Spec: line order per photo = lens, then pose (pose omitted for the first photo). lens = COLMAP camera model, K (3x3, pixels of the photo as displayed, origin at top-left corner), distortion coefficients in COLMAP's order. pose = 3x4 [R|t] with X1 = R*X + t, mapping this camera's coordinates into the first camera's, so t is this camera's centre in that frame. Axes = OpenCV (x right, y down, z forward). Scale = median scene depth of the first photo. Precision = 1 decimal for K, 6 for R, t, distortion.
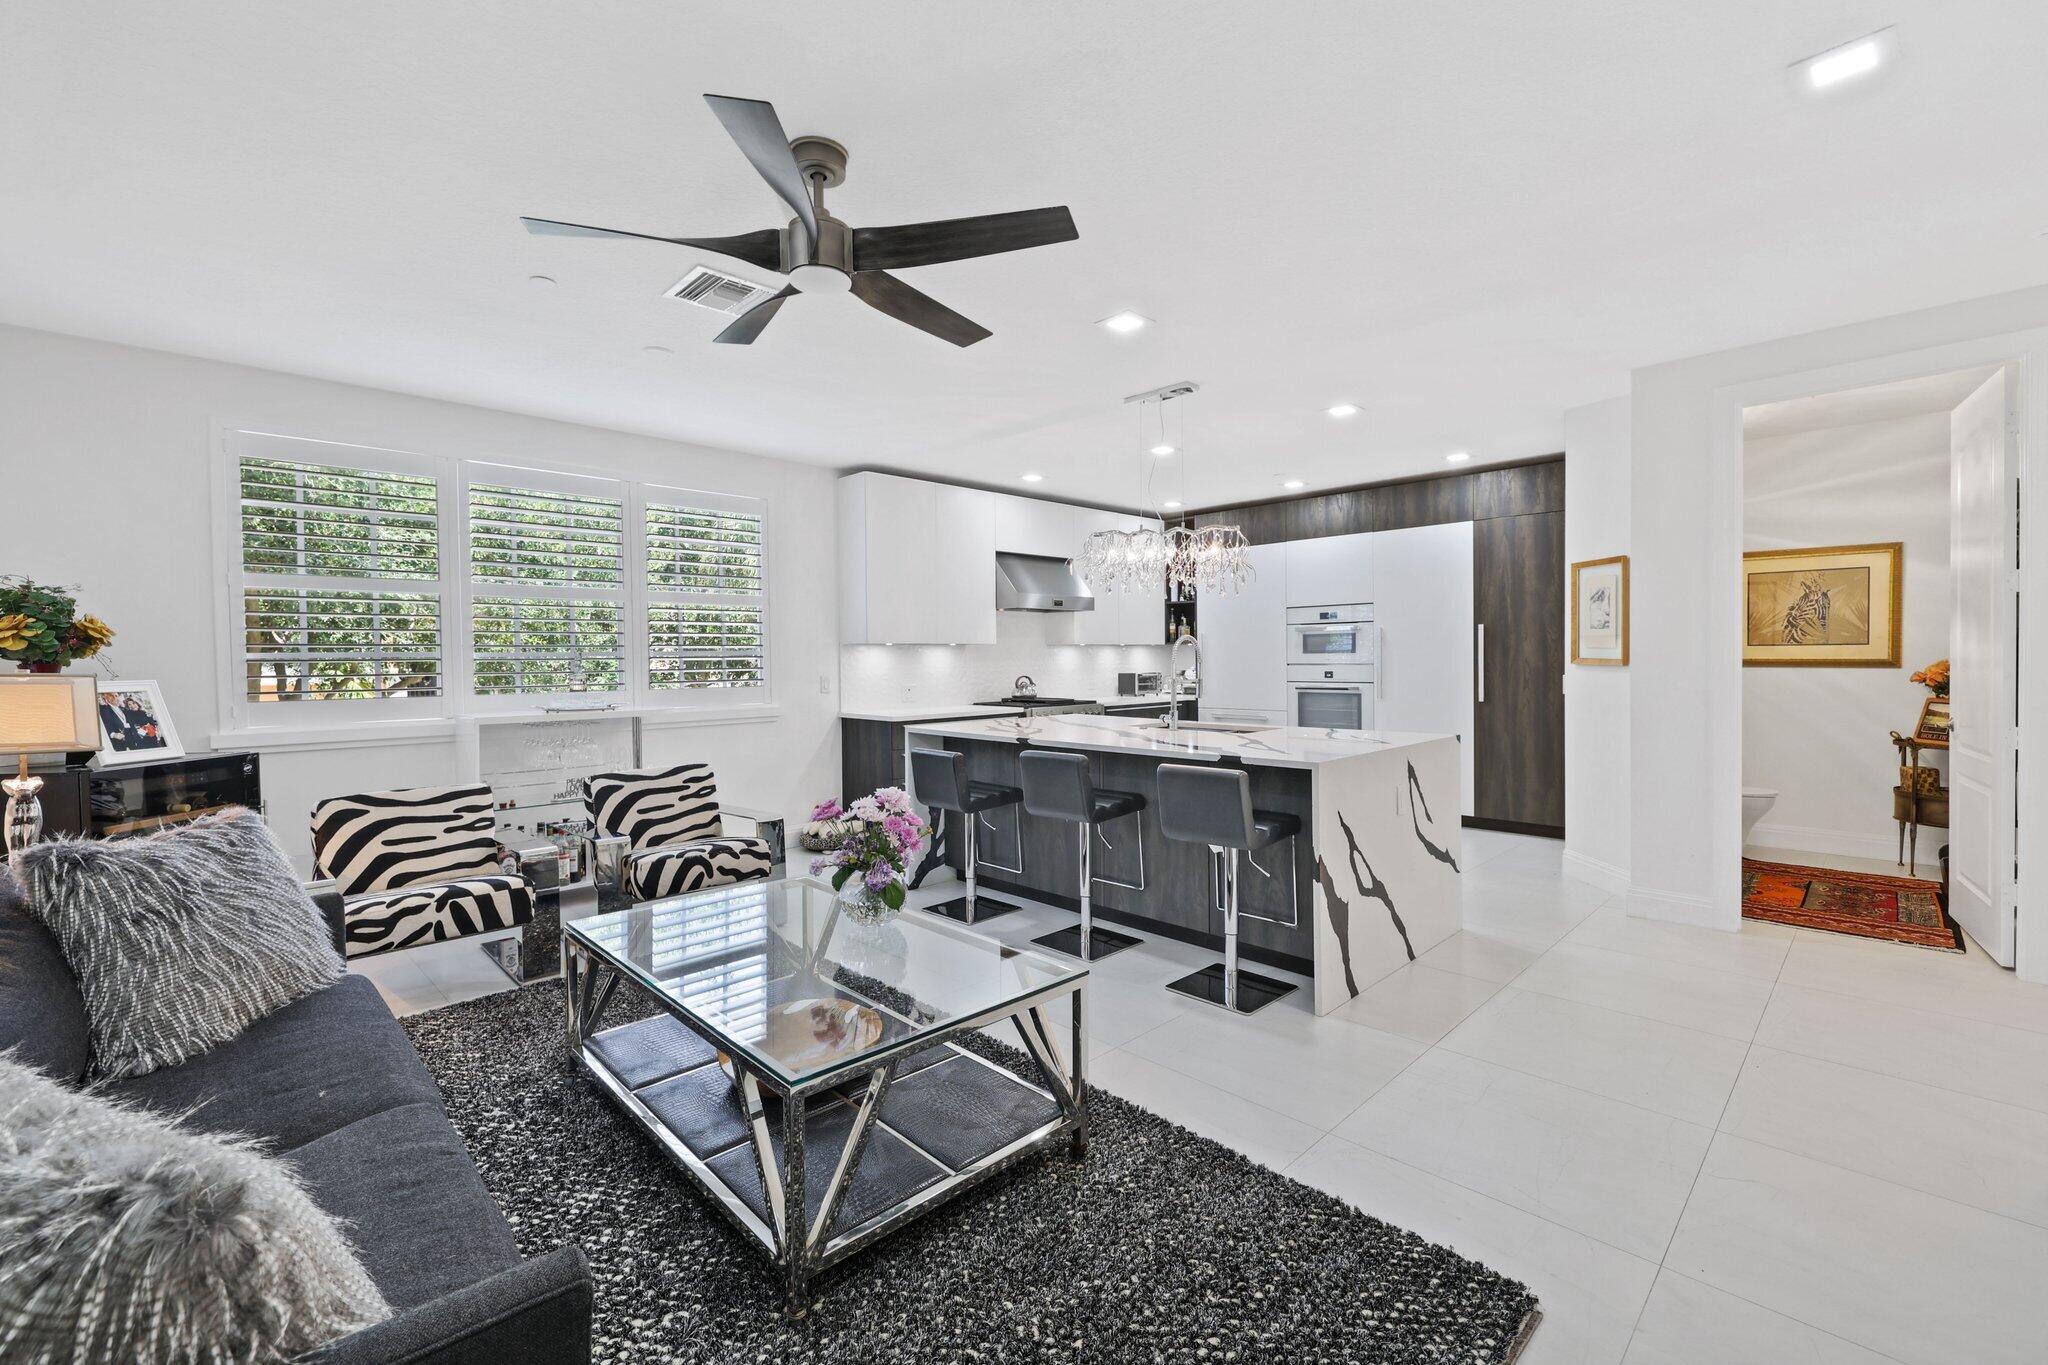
lens RADIAL K [[889.0, 0, 1009.4], [0, 889.0, 683.9], [0, 0, 1]] dist [-0.001513, 0.000271]
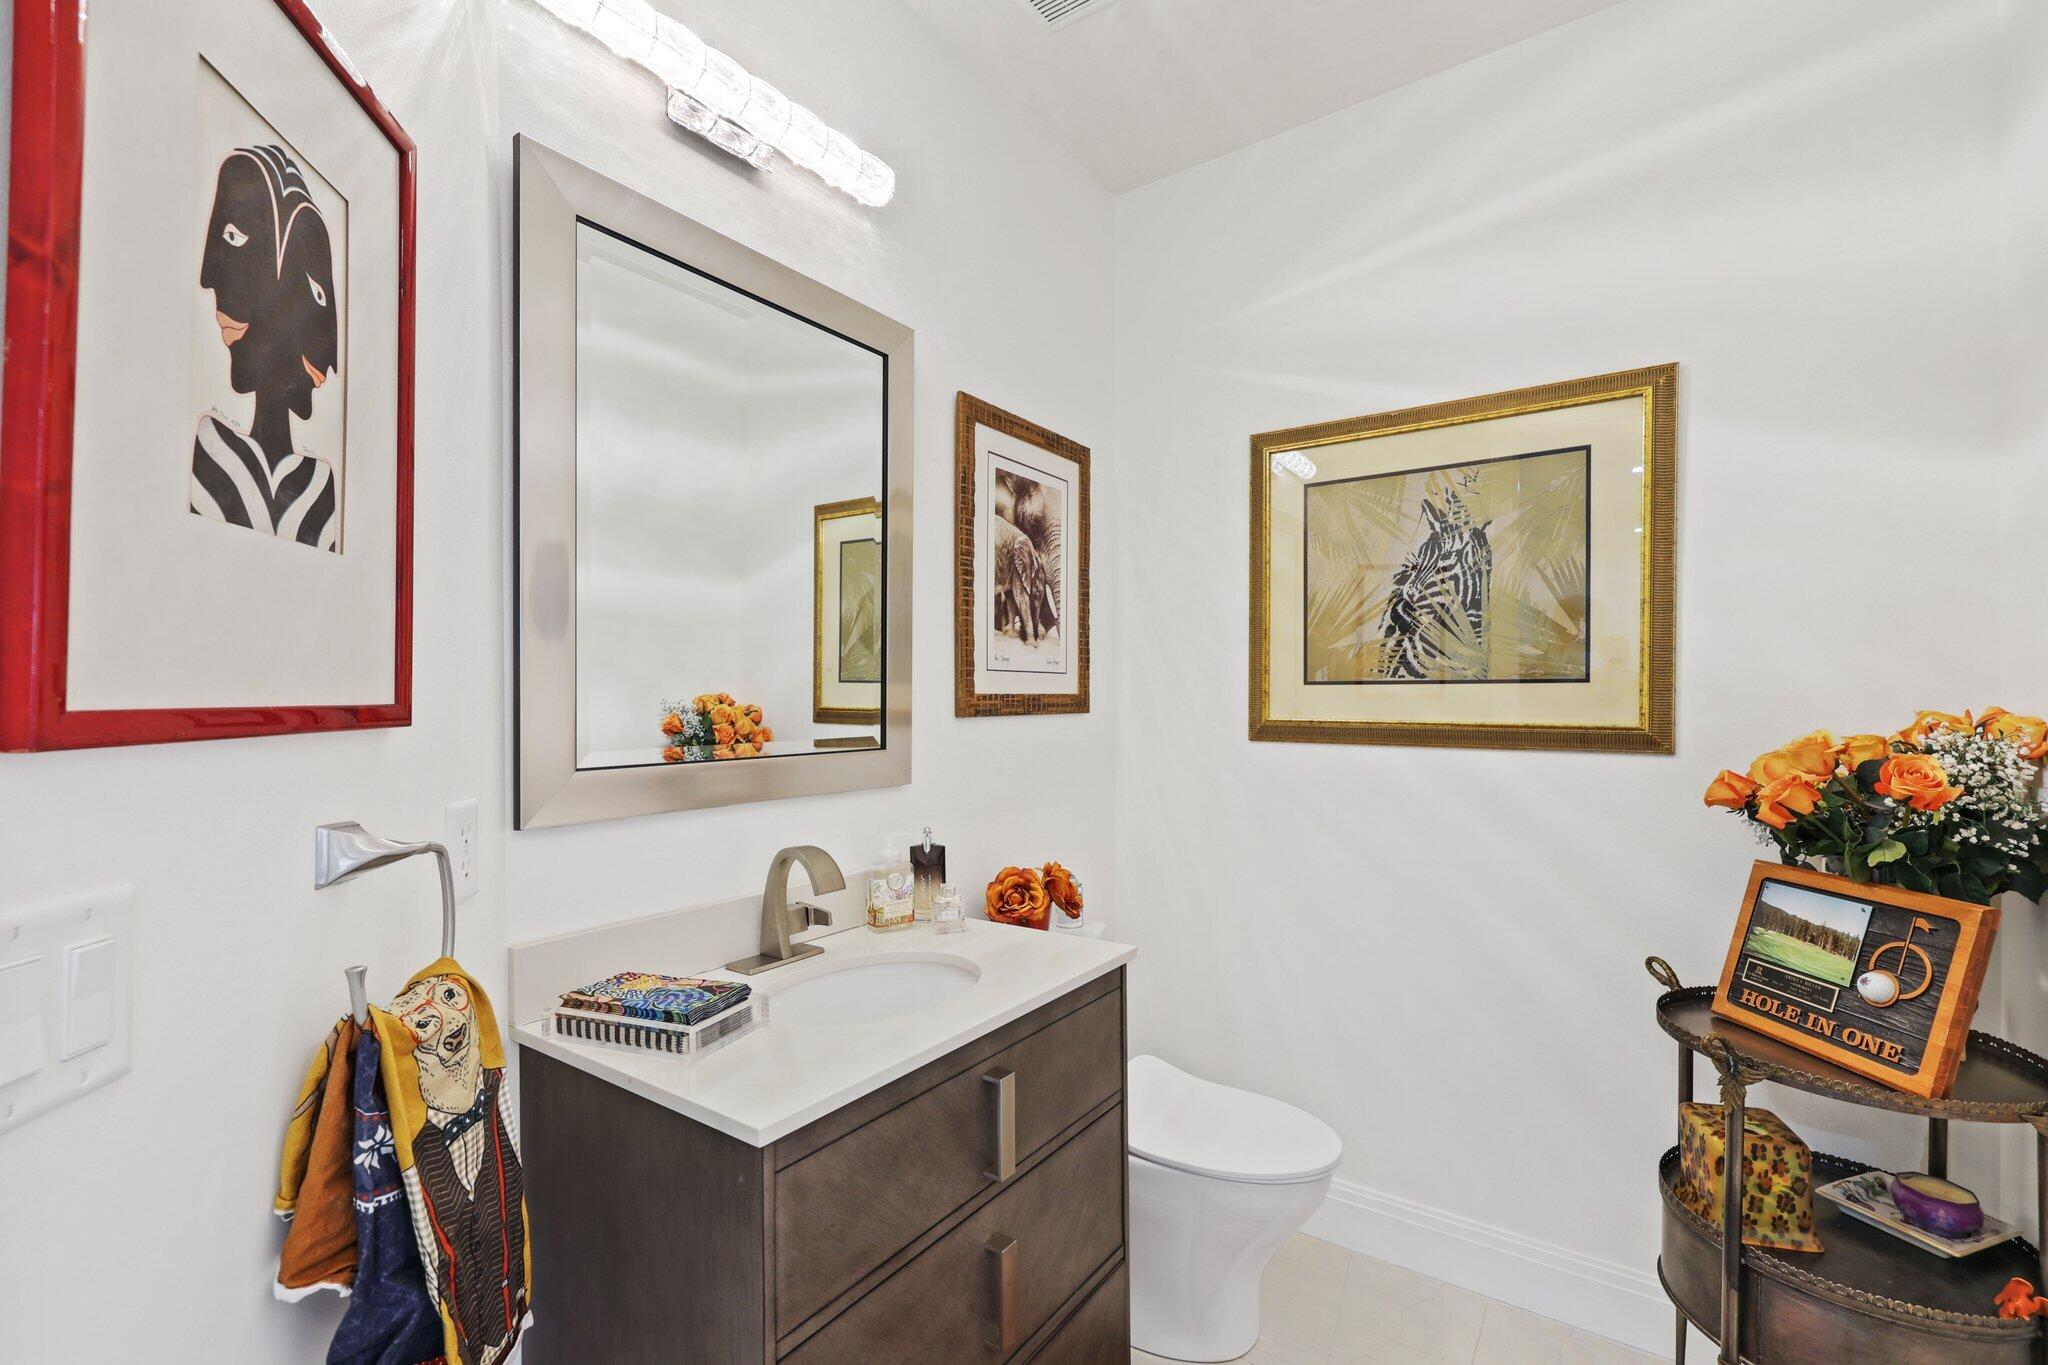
lens RADIAL K [[889.0, 0, 1024.8], [0, 889.0, 701.6], [0, 0, 1]] dist [-0.001513, 0.000271]
pose [[0.982181, 0.011573, 0.187578, 0.708421], [-0.007653, 0.999737, -0.021611, -0.029373], [-0.187779, 0.019790, 0.982012, 0.724306]]
